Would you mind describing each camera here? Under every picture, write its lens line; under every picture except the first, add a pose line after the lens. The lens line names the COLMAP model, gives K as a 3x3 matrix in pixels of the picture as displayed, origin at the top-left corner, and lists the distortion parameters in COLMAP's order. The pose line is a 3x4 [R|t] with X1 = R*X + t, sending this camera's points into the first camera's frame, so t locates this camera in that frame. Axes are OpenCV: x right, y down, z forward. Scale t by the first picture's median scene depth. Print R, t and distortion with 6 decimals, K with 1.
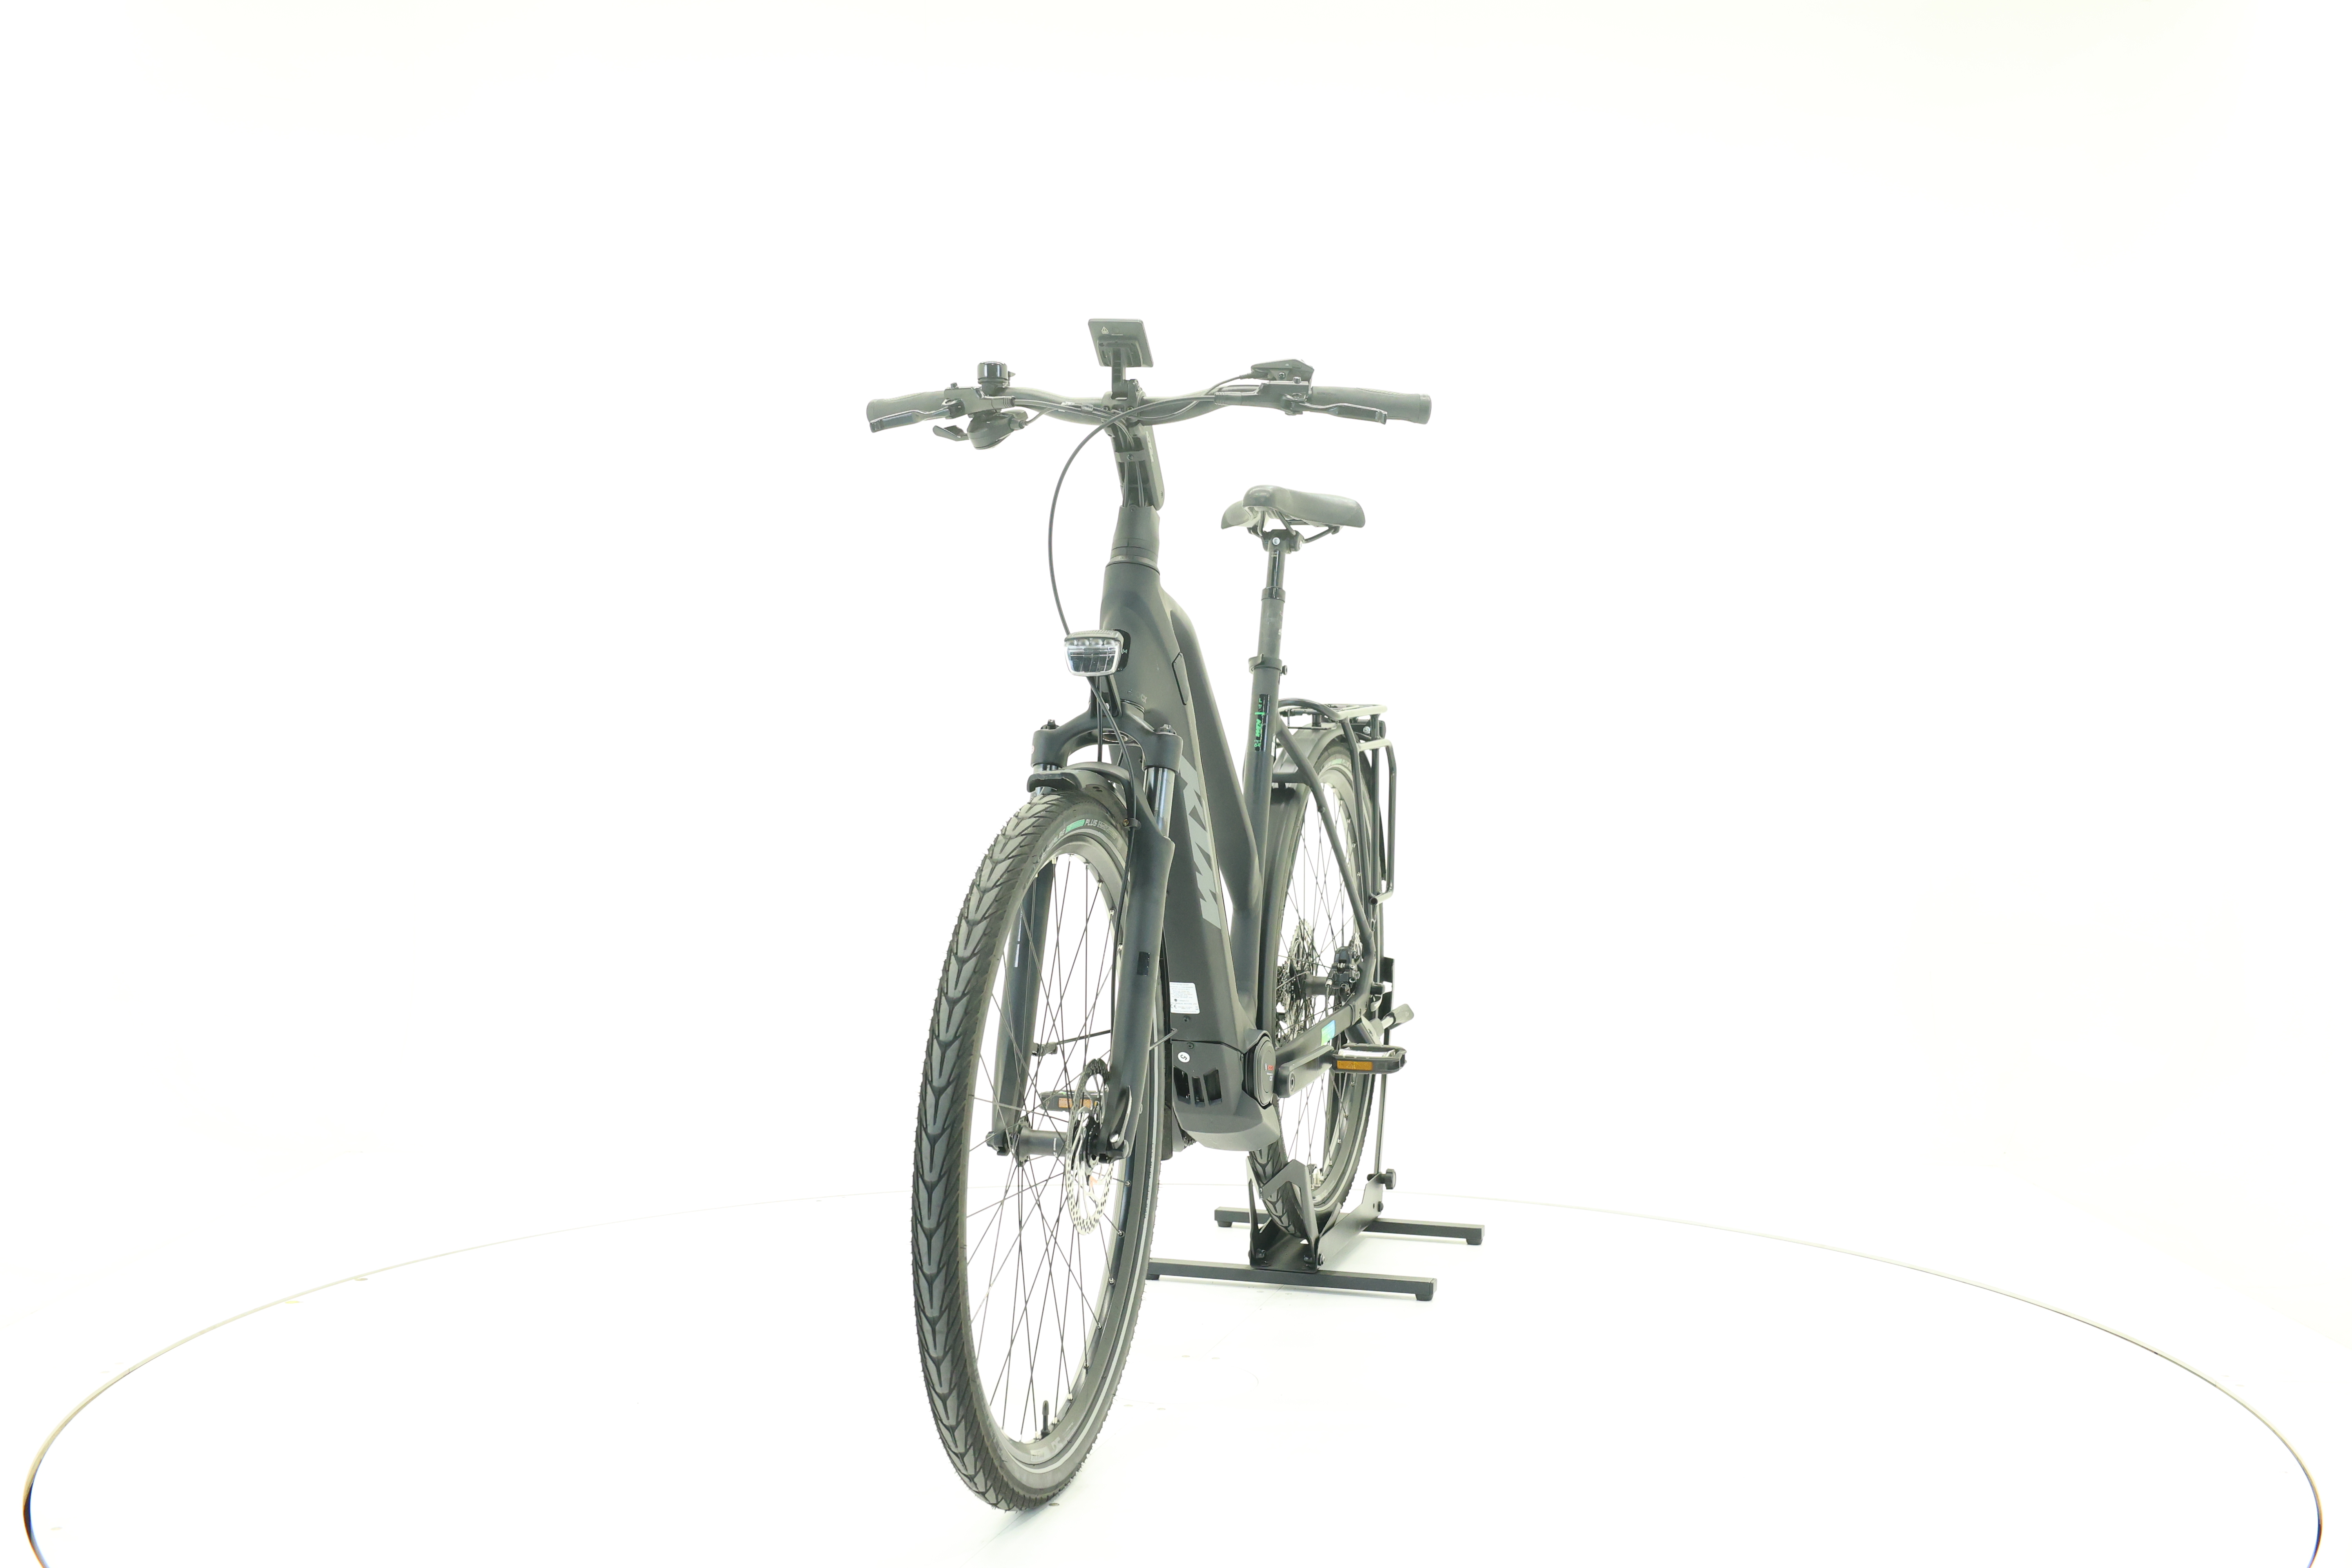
lens RADIAL K [[2444.8, 0, 1176.0], [0, 2444.8, 784.0], [0, 0, 1]] dist [-0.007560, -0.001302]
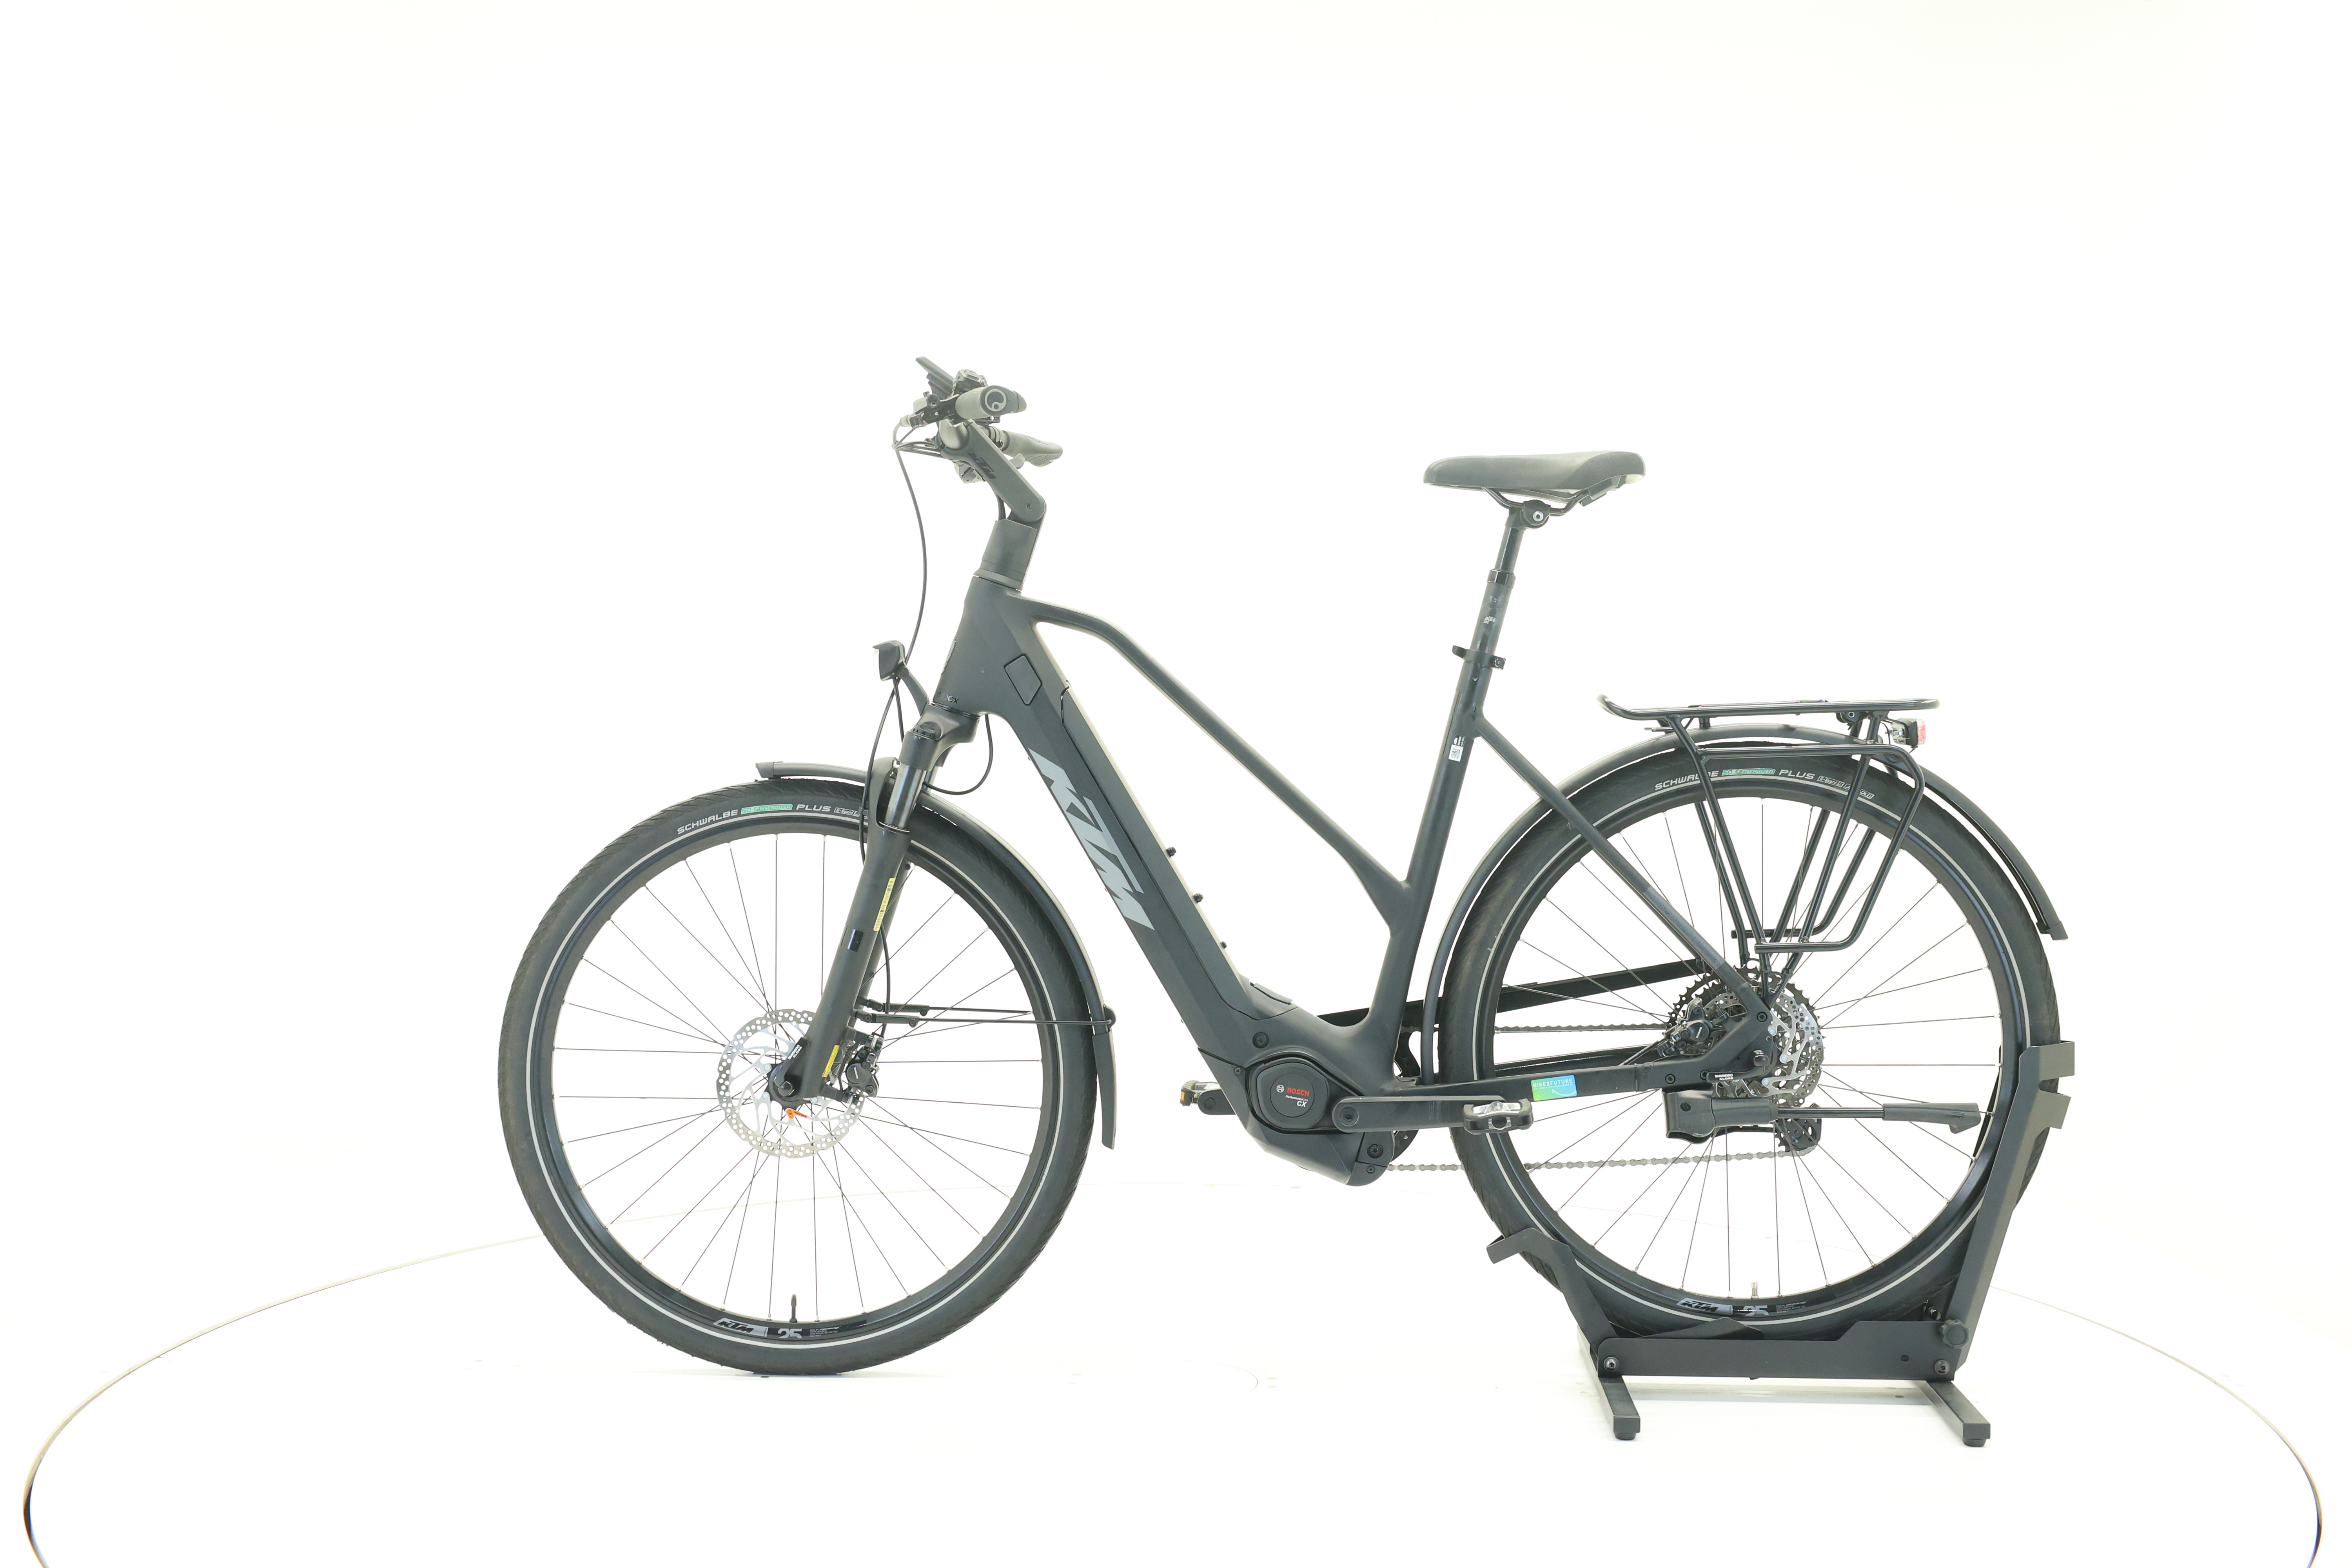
lens RADIAL K [[2444.8, 0, 1176.0], [0, 2444.8, 784.0], [0, 0, 1]] dist [-0.007560, -0.001302]
pose [[0.255742, 0.020549, -0.966527, 0.943188], [-0.025968, 0.999559, 0.014380, -0.014221], [0.966396, 0.021421, 0.256163, 0.725488]]
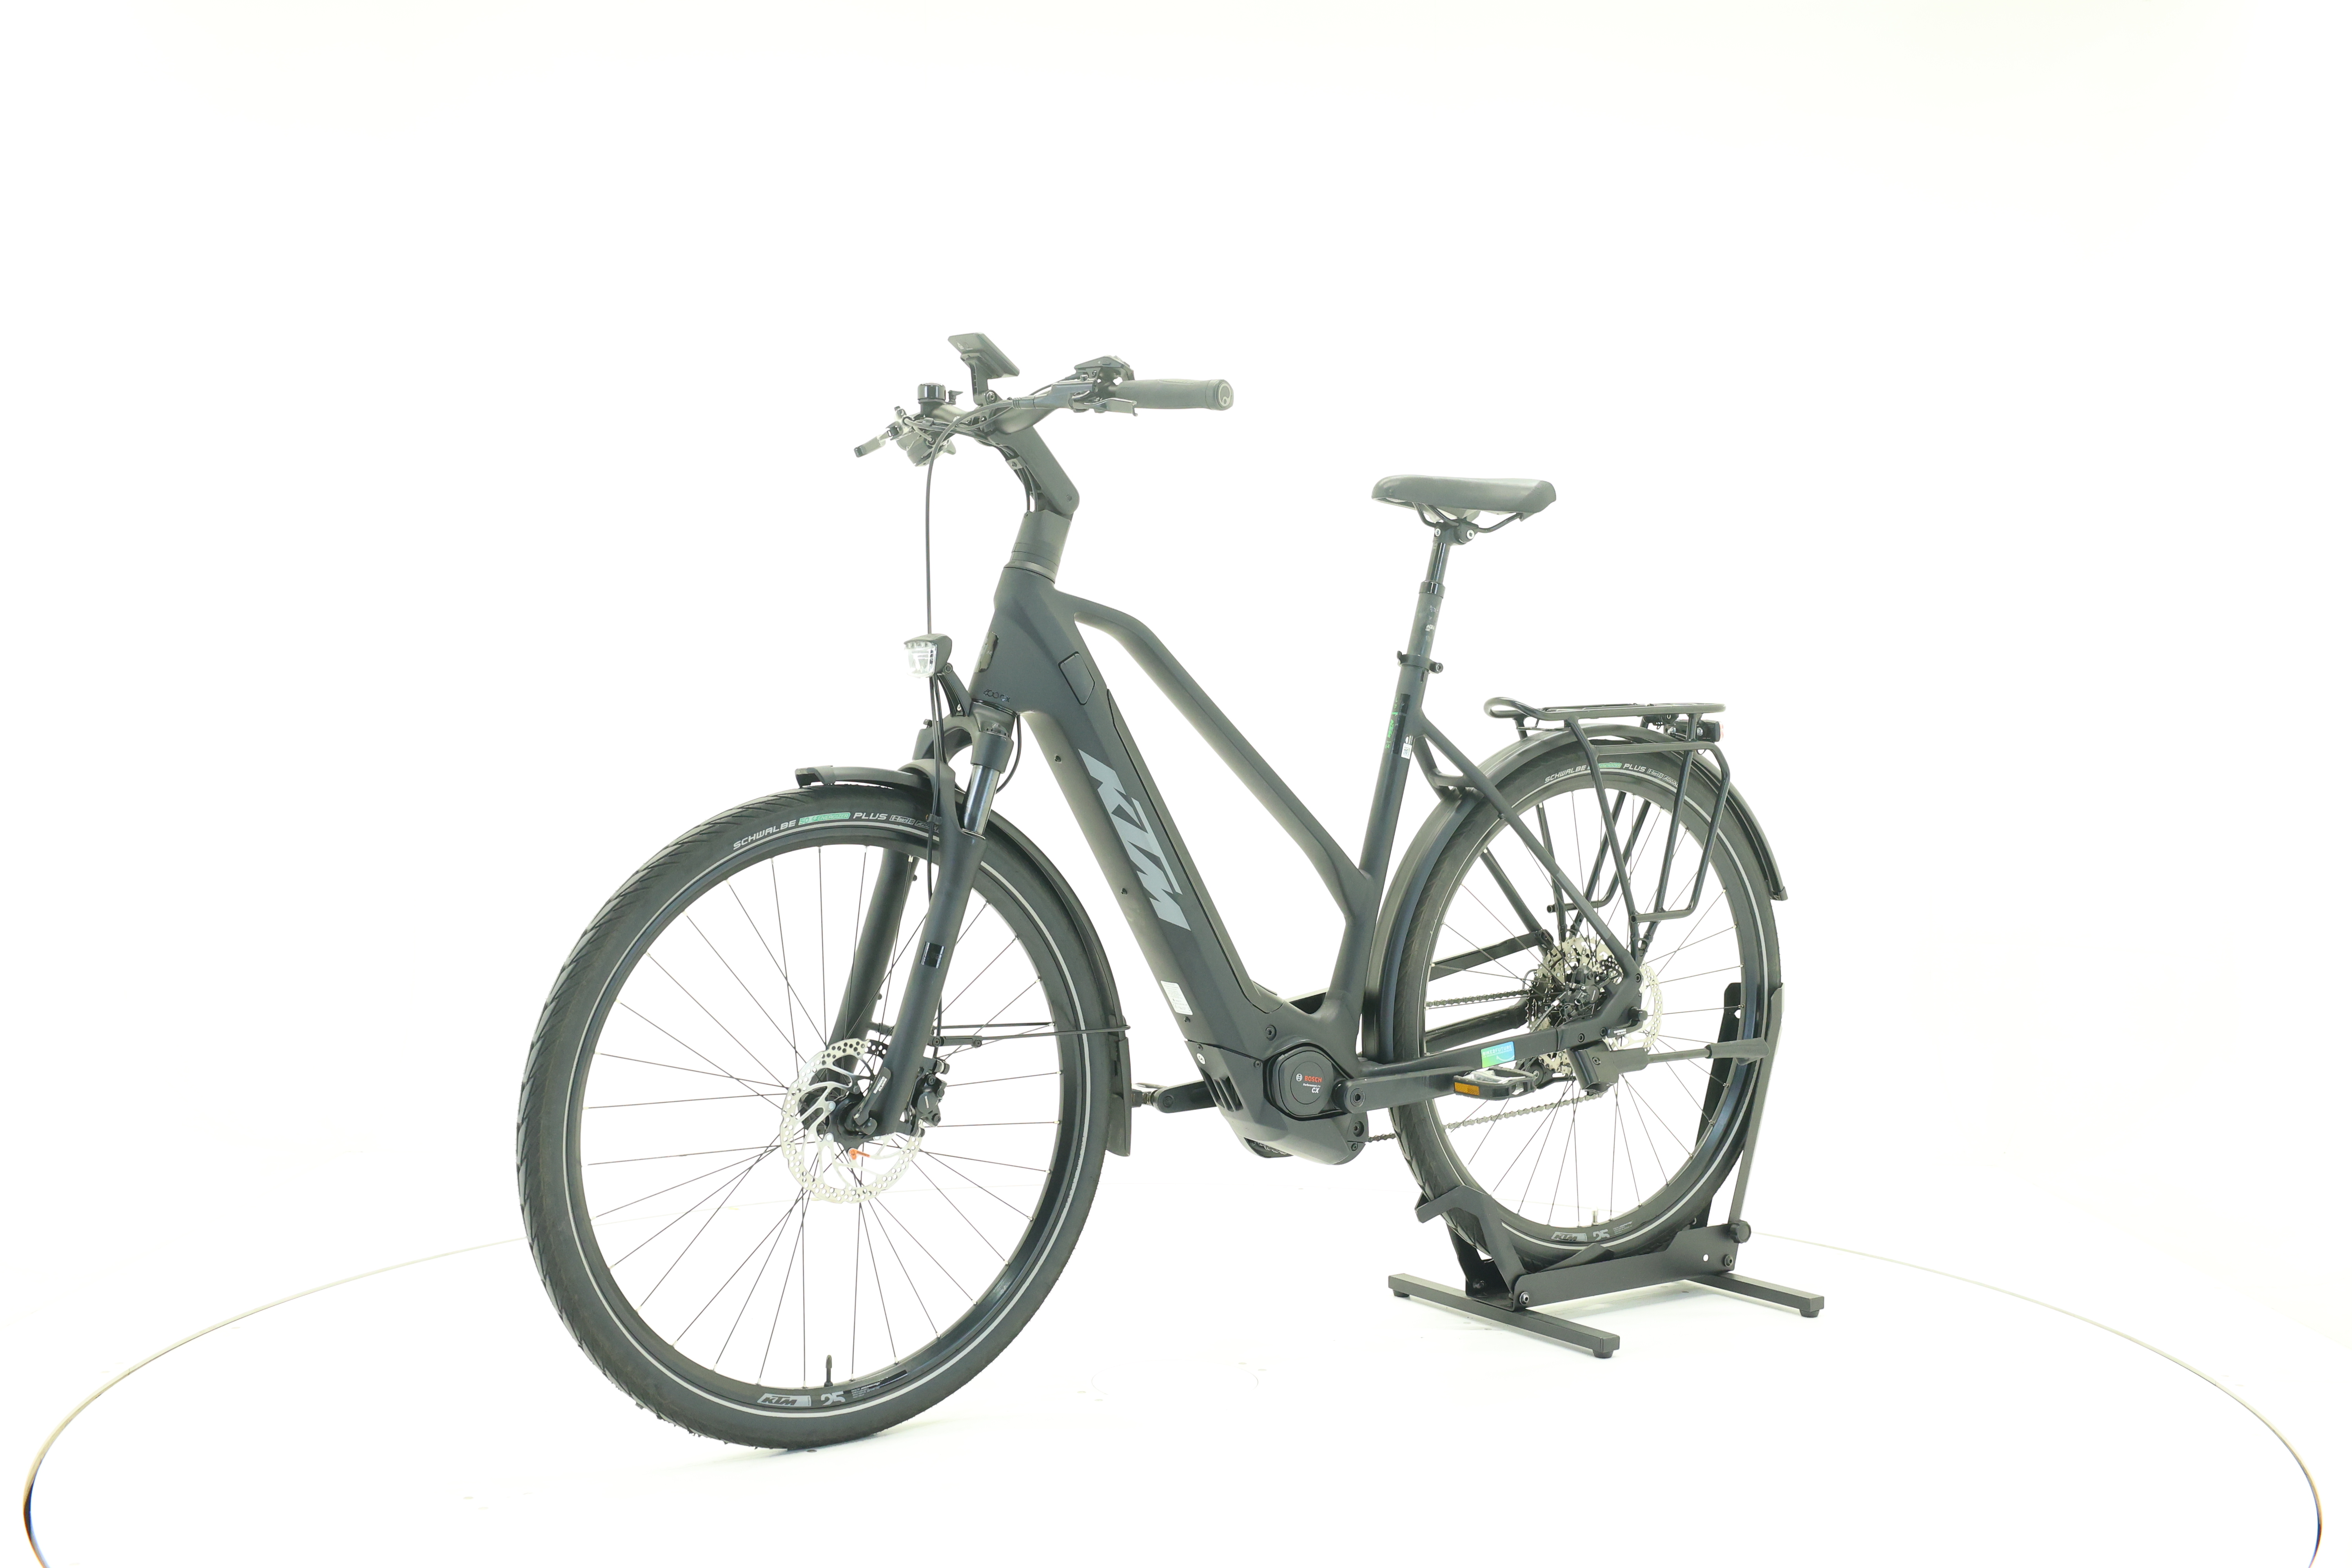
lens RADIAL K [[2444.8, 0, 1176.0], [0, 2444.8, 784.0], [0, 0, 1]] dist [-0.007560, -0.001302]
pose [[0.790237, 0.016696, -0.612574, 0.596765], [-0.017389, 0.999837, 0.004818, -0.004770], [0.612555, 0.006845, 0.790398, 0.205041]]
